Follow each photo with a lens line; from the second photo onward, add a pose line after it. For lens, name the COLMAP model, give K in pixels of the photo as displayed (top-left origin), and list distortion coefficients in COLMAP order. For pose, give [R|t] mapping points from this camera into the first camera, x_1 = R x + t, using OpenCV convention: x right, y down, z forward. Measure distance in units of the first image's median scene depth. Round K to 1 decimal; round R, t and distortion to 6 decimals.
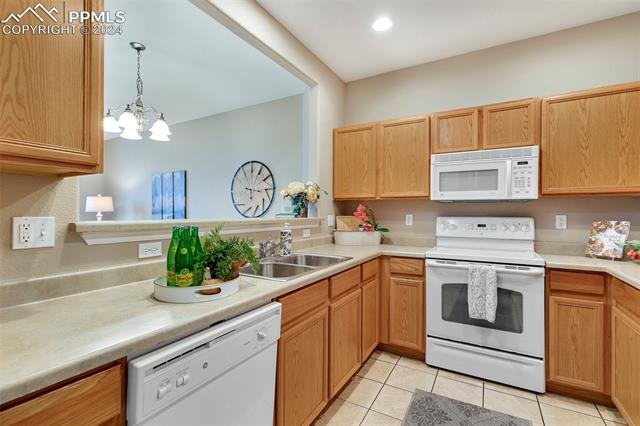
lens RADIAL K [[295.2, 0, 318.6], [0, 295.2, 210.8], [0, 0, 1]] dist [0.008816, -0.002335]
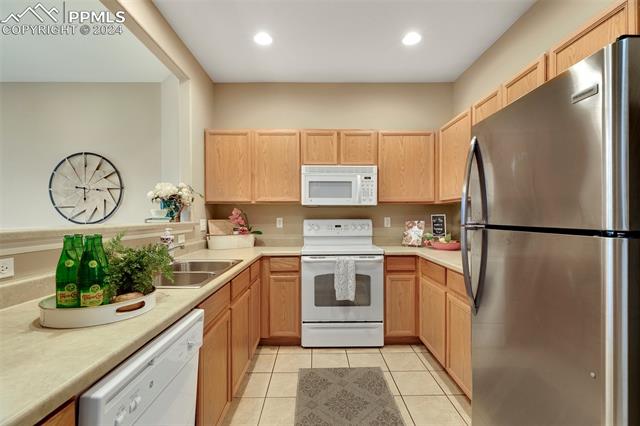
lens RADIAL K [[295.2, 0, 318.9], [0, 295.2, 217.4], [0, 0, 1]] dist [0.008816, -0.002335]
pose [[0.859751, -0.008422, 0.510643, -0.167937], [0.002880, 0.999928, 0.011643, -0.001462], [-0.510705, -0.008540, 0.859714, -0.021389]]
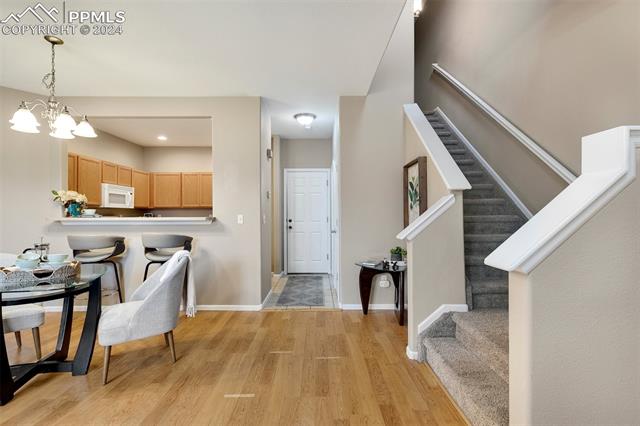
lens RADIAL K [[295.2, 0, 318.6], [0, 295.2, 212.0], [0, 0, 1]] dist [0.008816, -0.002335]
pose [[-0.506397, 0.003848, 0.862292, -2.202054], [-0.006249, 0.999947, -0.008132, 0.000713], [-0.862278, -0.009507, -0.506347, 0.885603]]
